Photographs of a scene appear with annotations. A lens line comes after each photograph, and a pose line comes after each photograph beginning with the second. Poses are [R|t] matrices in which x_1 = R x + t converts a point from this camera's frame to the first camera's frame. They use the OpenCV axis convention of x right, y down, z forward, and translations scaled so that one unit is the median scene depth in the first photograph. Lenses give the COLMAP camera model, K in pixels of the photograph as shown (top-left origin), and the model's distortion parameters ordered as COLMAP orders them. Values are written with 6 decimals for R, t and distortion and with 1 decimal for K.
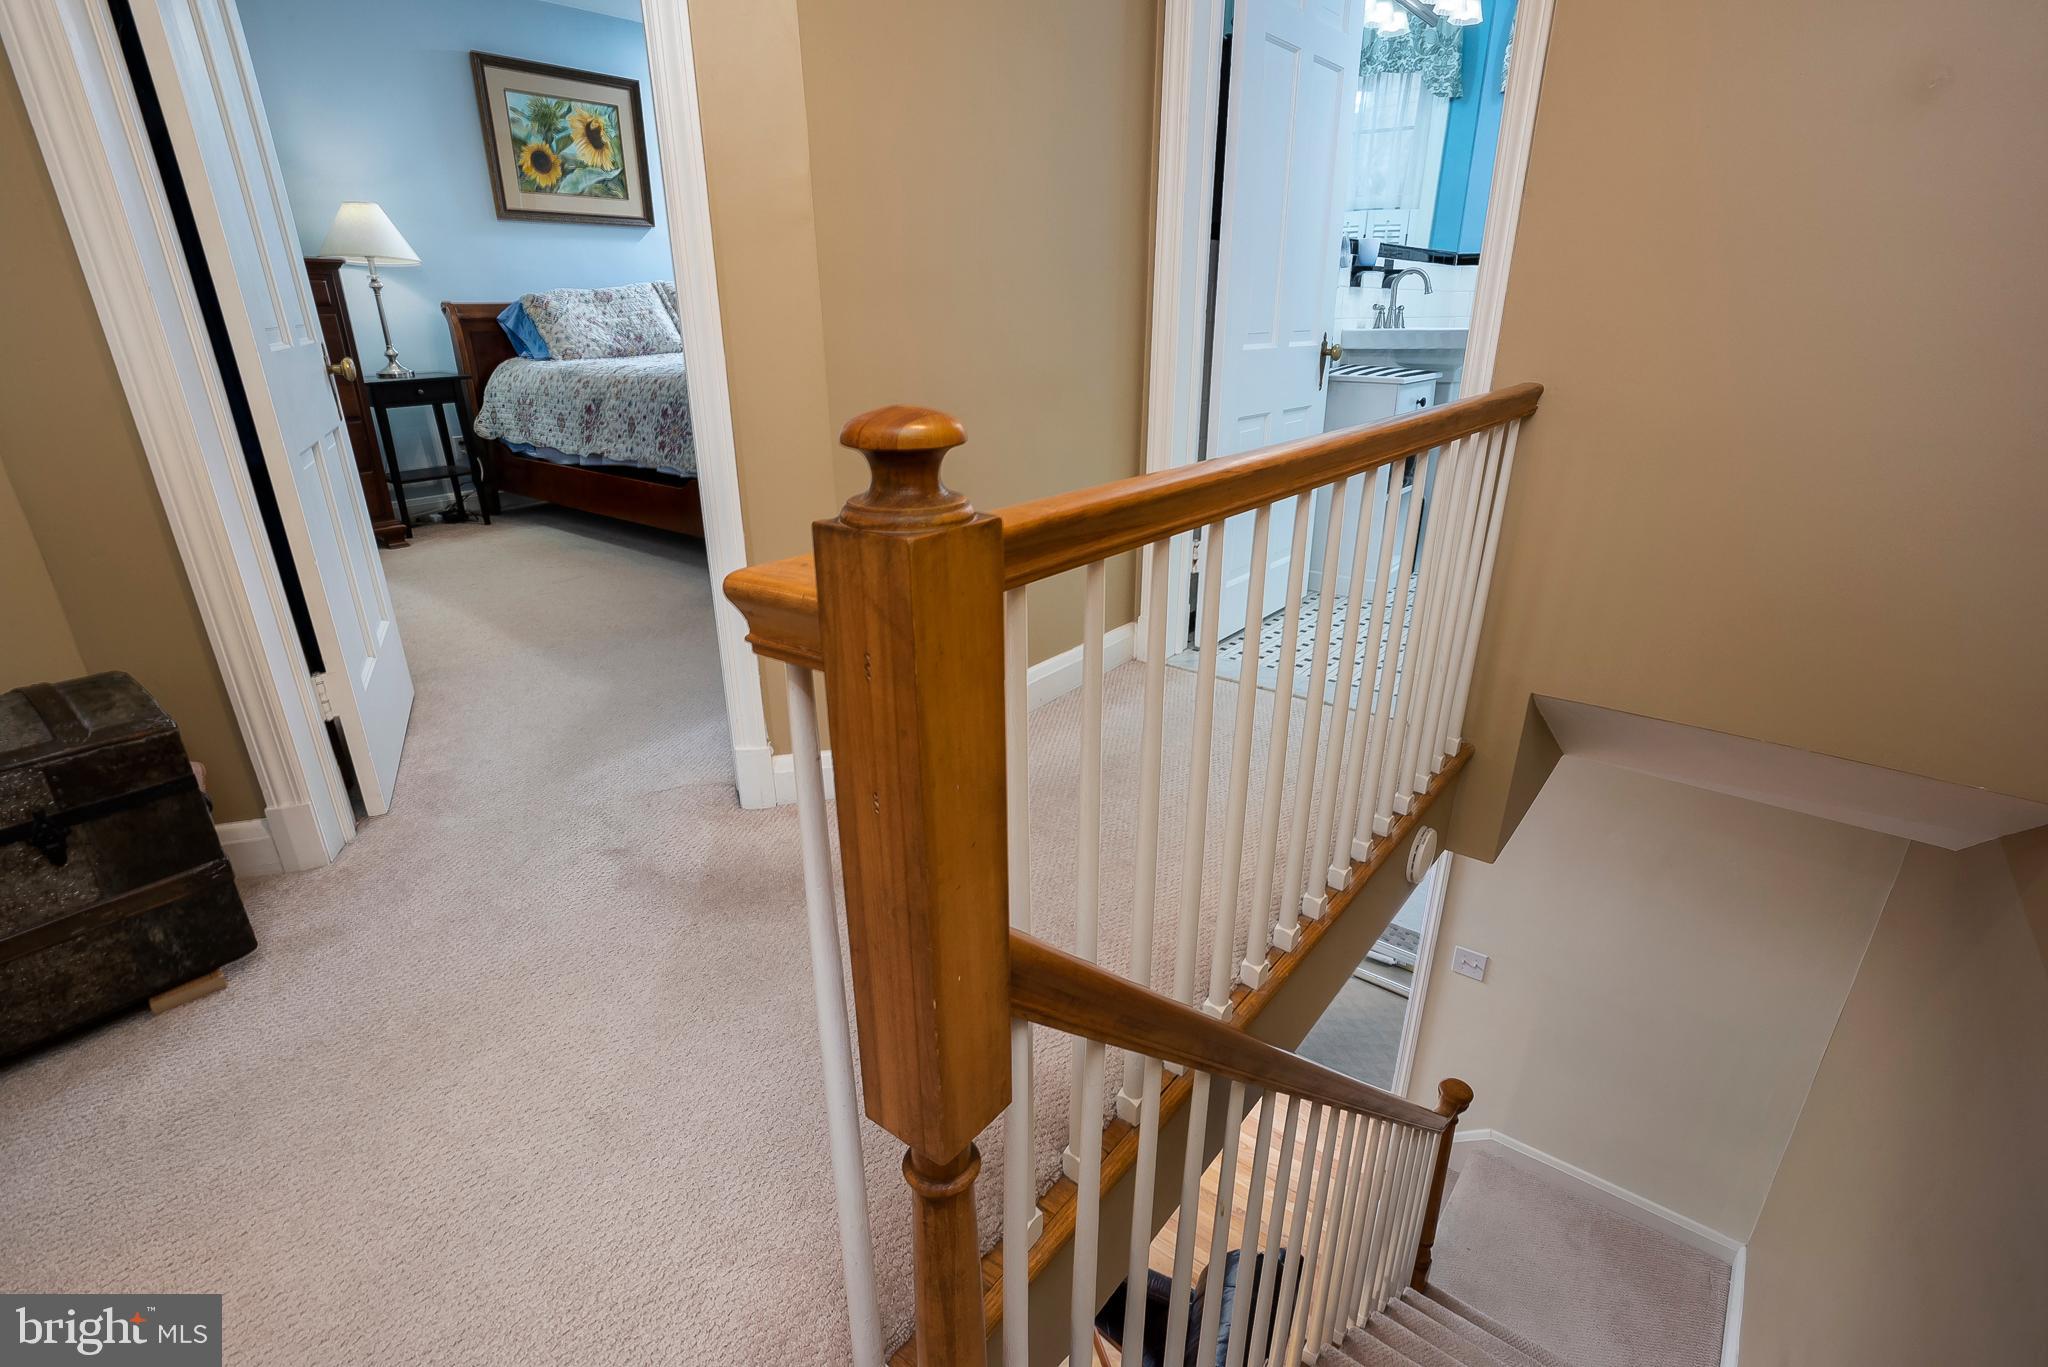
lens RADIAL K [[964.8, 0, 1024.0], [0, 964.8, 683.5], [0, 0, 1]] dist [-0.026199, -0.000093]
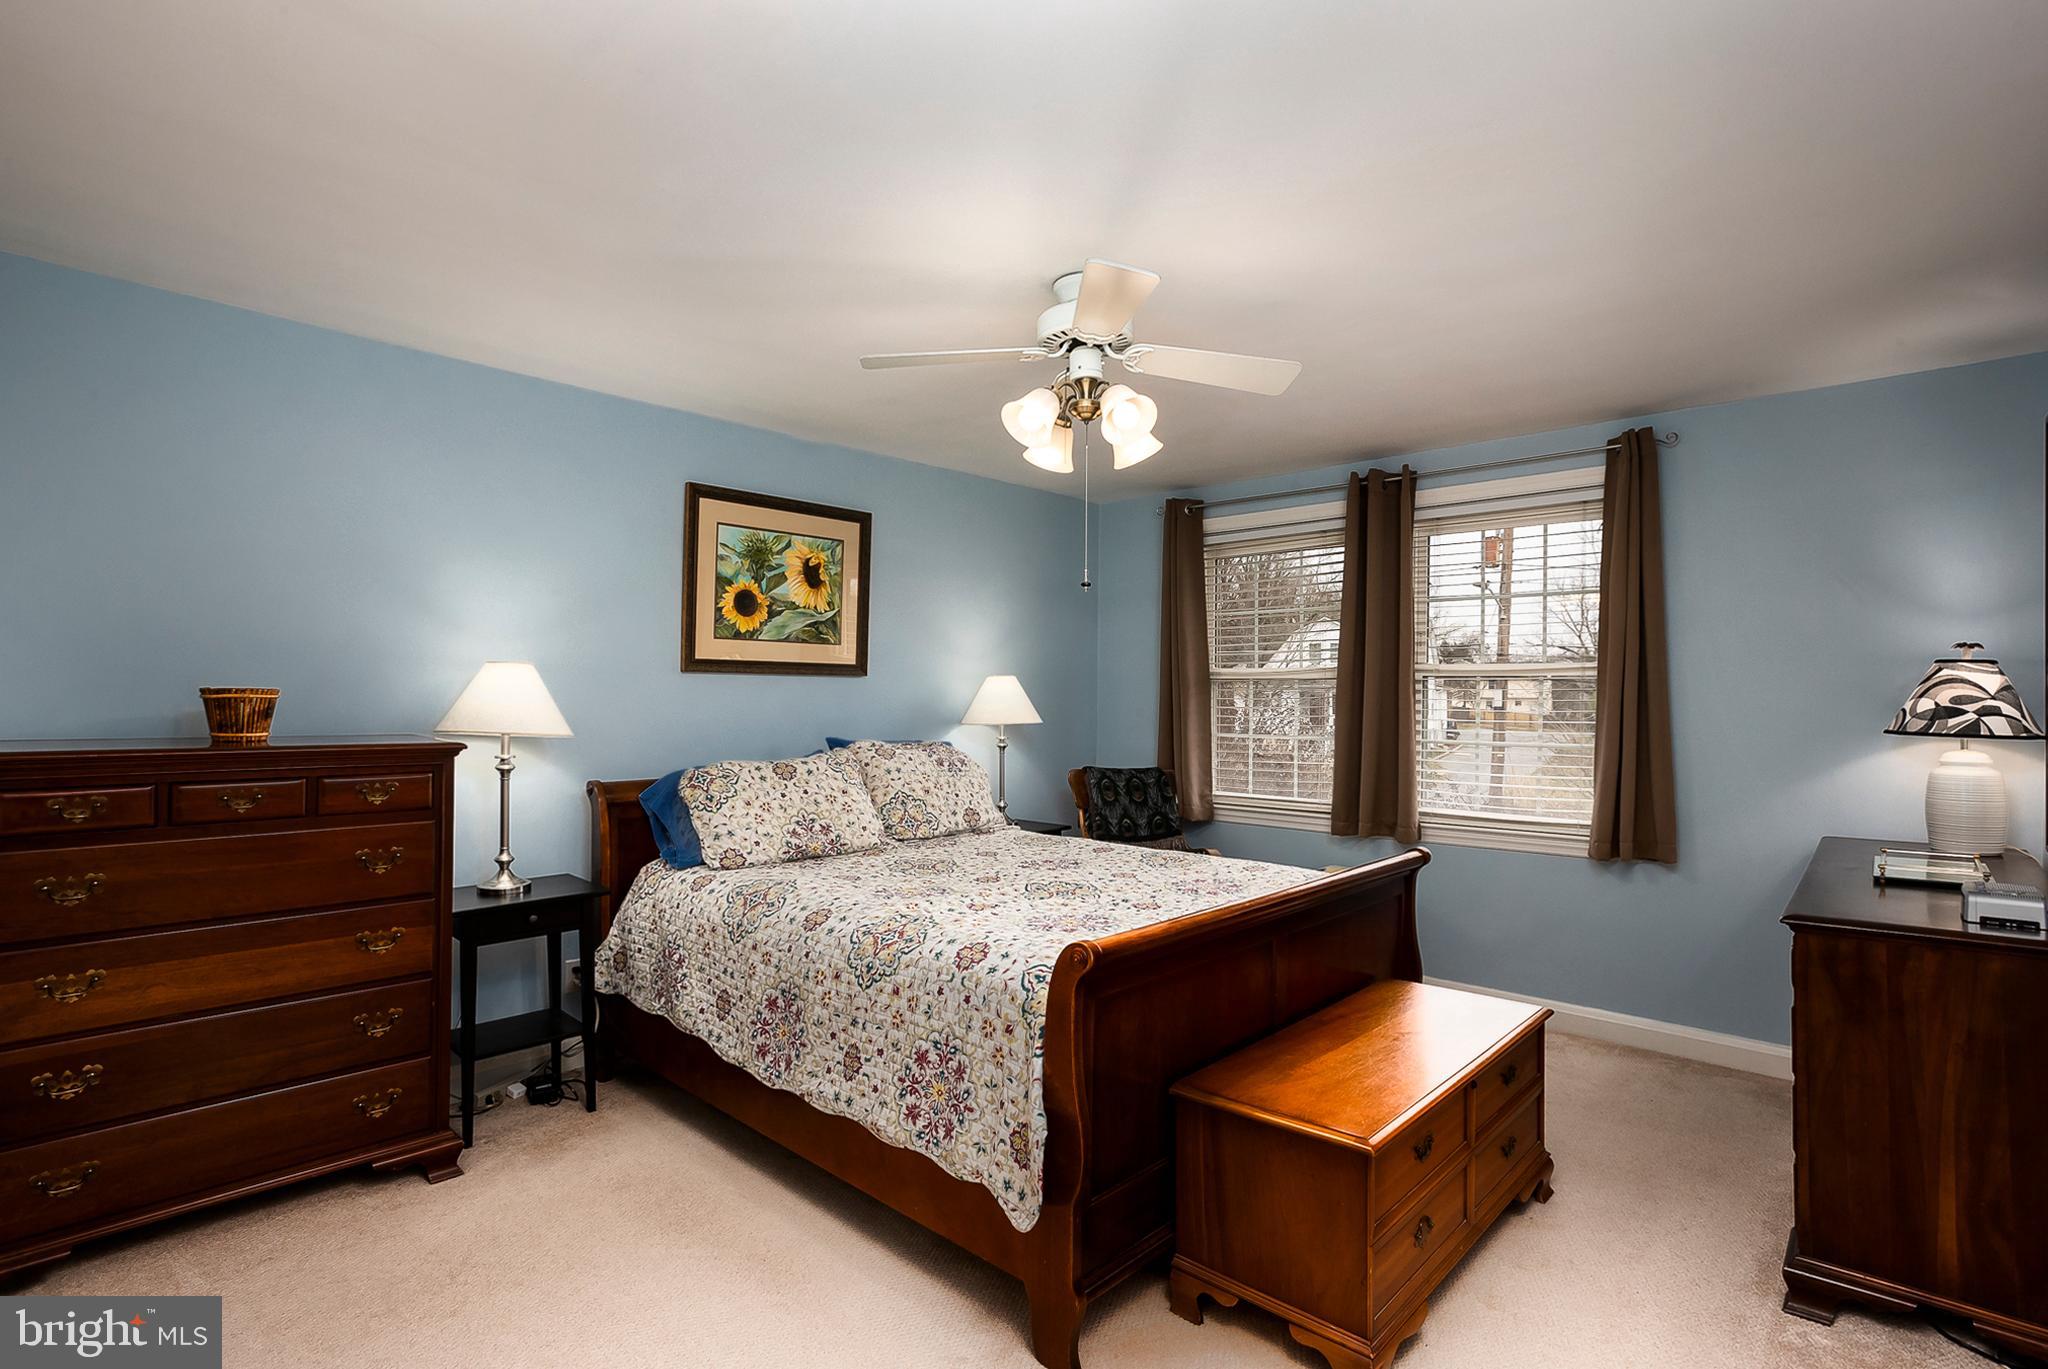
lens RADIAL K [[983.9, 0, 1024.0], [0, 983.9, 684.5], [0, 0, 1]] dist [-0.059230, 0.000054]
pose [[0.993034, 0.008340, -0.117530, -0.184983], [-0.052740, 0.923447, -0.380084, -0.192773], [0.105363, 0.383635, 0.917455, 0.309429]]
